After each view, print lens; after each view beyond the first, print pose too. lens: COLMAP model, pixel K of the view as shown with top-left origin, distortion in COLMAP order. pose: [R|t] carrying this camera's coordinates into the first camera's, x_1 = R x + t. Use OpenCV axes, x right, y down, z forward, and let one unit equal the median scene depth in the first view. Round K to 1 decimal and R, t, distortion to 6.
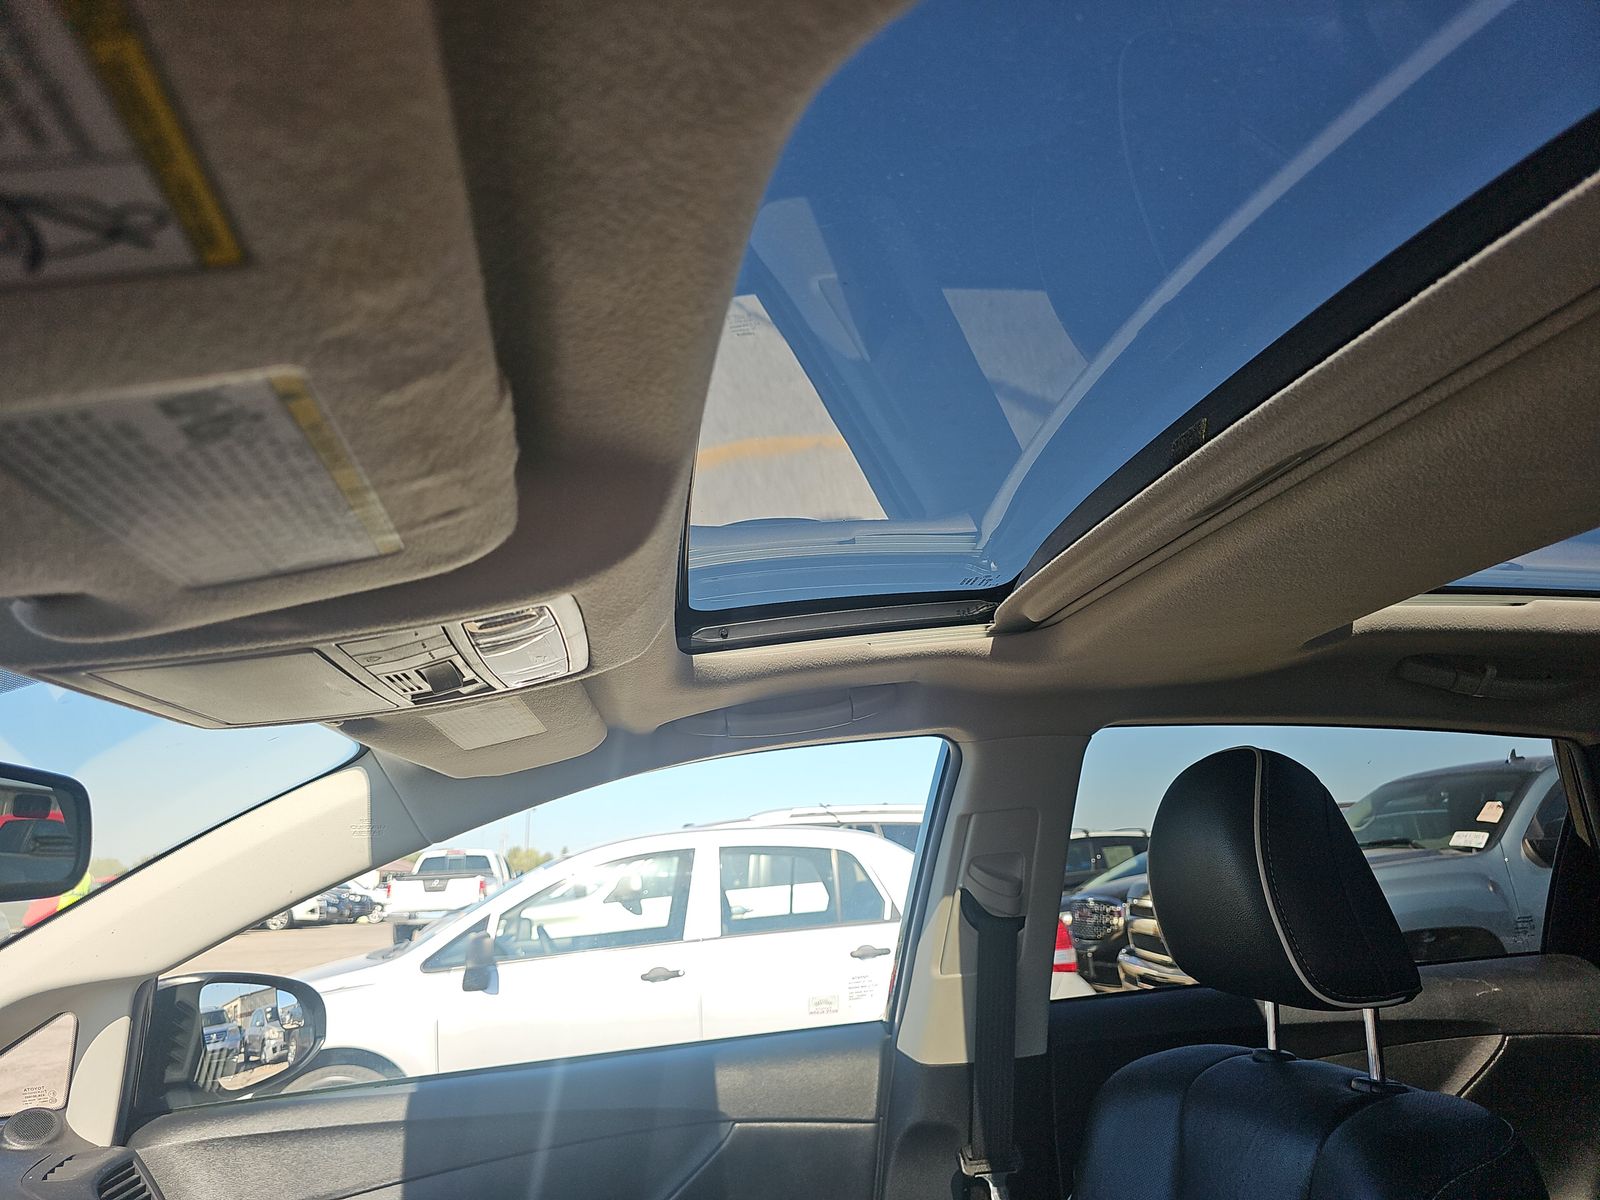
lens RADIAL K [[1094.5, 0, 800.0], [0, 1094.5, 600.0], [0, 0, 1]] dist [0.012531, -0.000566]
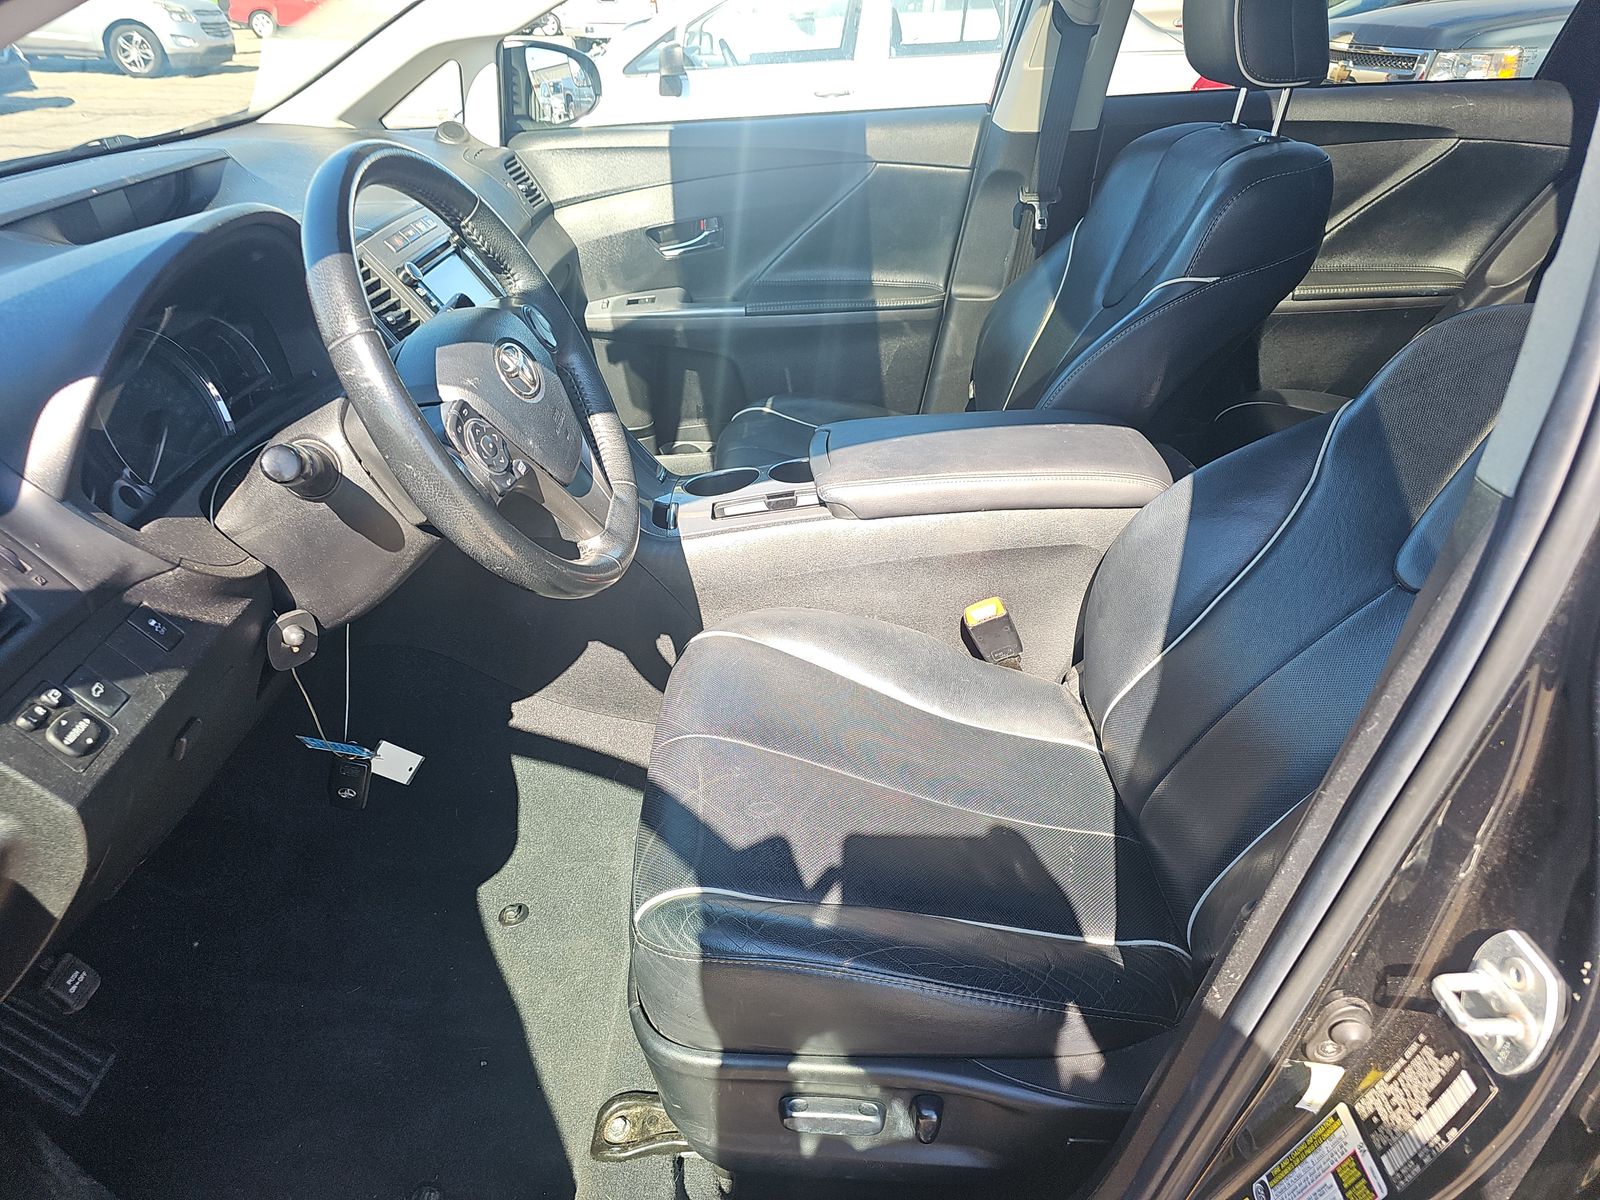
lens RADIAL K [[1094.5, 0, 800.0], [0, 1094.5, 600.0], [0, 0, 1]] dist [0.012531, -0.000566]
pose [[0.987985, 0.105616, -0.112828, 0.069209], [-0.001146, 0.735041, 0.678021, -0.108863], [0.154543, -0.669746, 0.726331, -0.518788]]
